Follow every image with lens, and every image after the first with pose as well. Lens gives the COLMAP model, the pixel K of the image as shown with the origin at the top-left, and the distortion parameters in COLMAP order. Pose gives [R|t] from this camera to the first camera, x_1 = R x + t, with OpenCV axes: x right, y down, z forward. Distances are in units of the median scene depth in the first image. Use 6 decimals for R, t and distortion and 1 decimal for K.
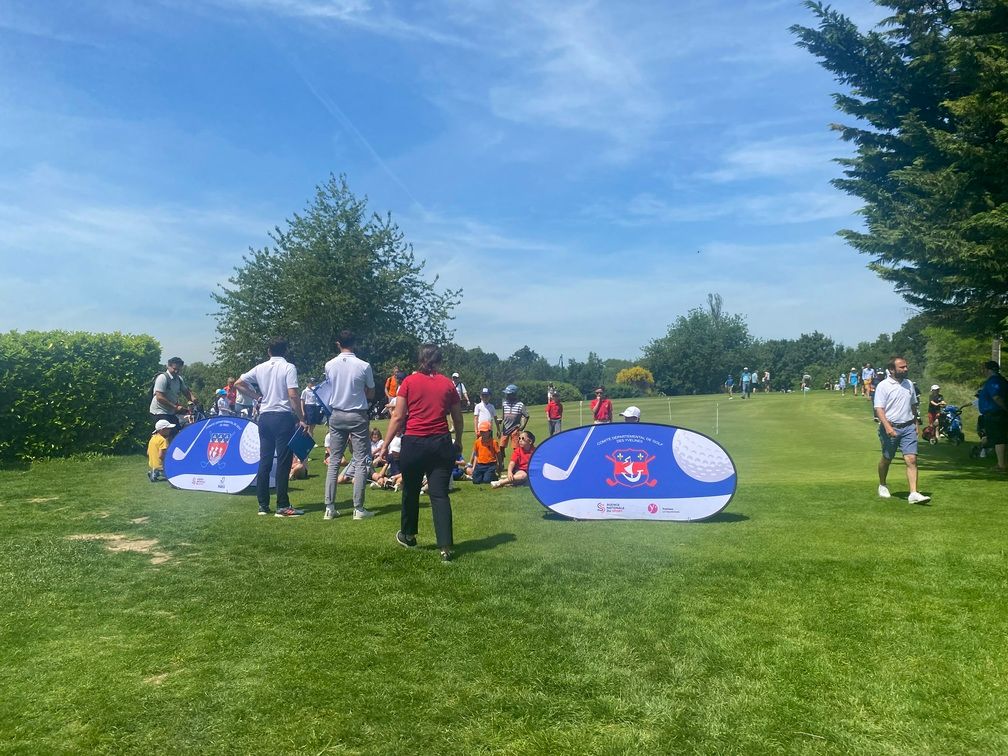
lens RADIAL K [[772.4, 0, 505.1], [0, 772.4, 372.7], [0, 0, 1]] dist [0.026881, -0.030840]
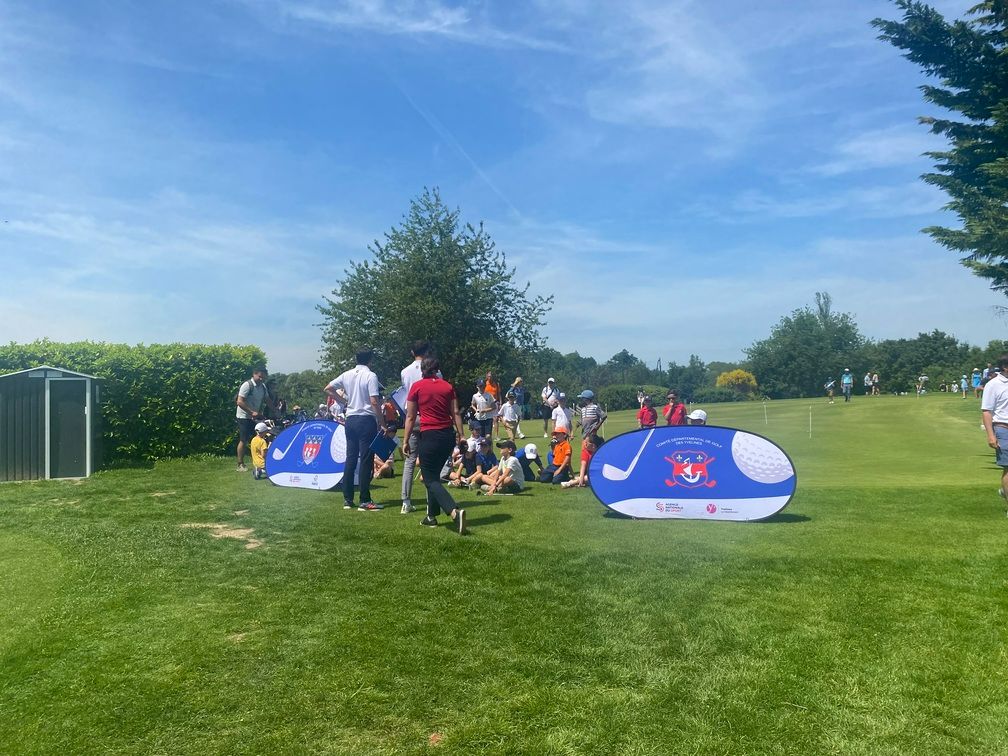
lens RADIAL K [[772.4, 0, 495.3], [0, 772.4, 375.4], [0, 0, 1]] dist [0.026881, -0.030840]
pose [[0.989997, -0.010459, -0.140704, 0.030911], [0.010025, 0.999943, -0.003796, -0.000107], [0.140735, 0.002347, 0.990044, -0.034417]]
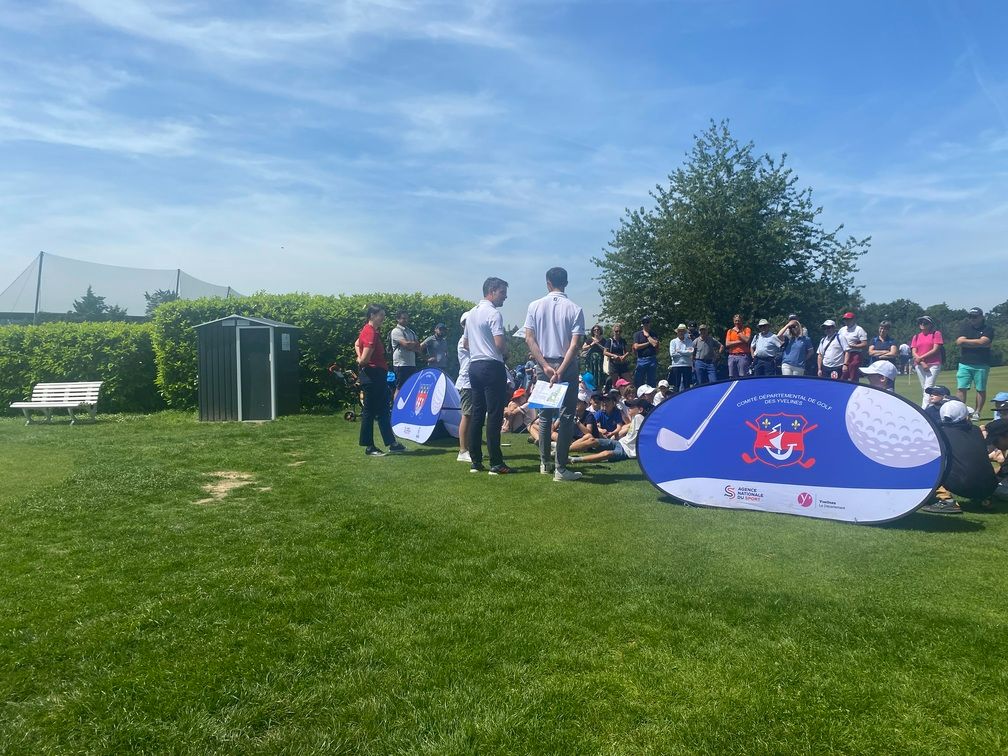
lens RADIAL K [[772.4, 0, 508.1], [0, 772.4, 372.7], [0, 0, 1]] dist [0.026881, -0.030840]
pose [[0.851369, 0.009657, -0.524478, 0.189991], [0.014842, 0.998987, 0.042486, 0.016529], [0.524357, -0.043956, 0.850363, 0.159372]]
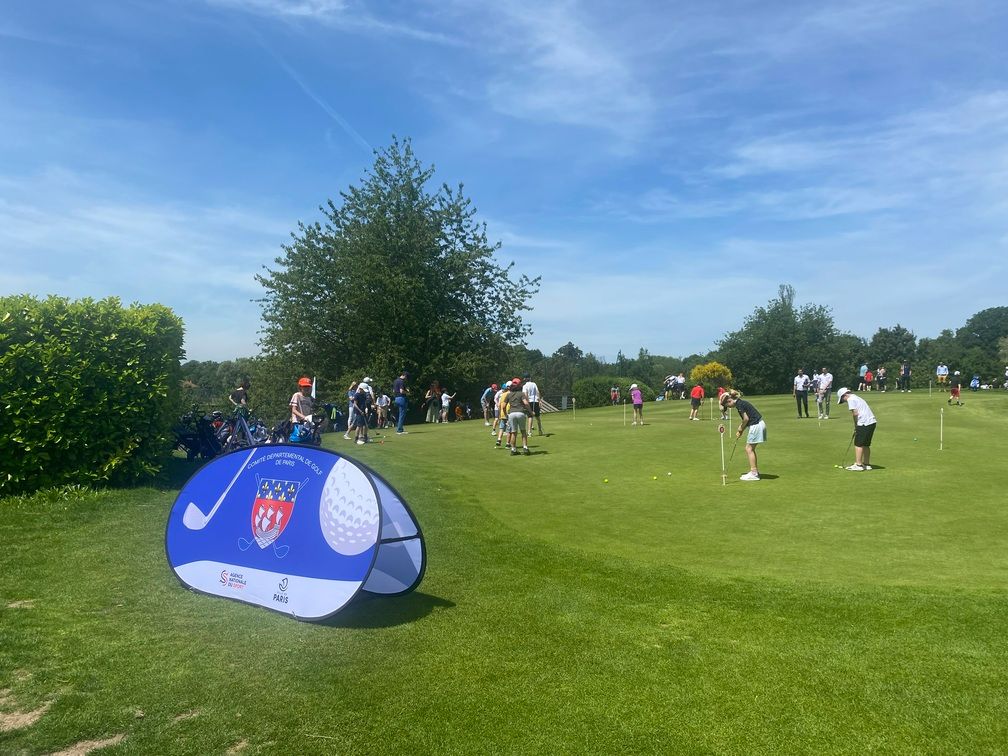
lens RADIAL K [[772.4, 0, 512.6], [0, 772.4, 381.6], [0, 0, 1]] dist [0.026881, -0.030840]
pose [[0.999120, 0.003256, -0.041827, -0.154247], [-0.002611, 0.999877, 0.015462, 0.006993], [0.041873, -0.015339, 0.999005, 0.402804]]
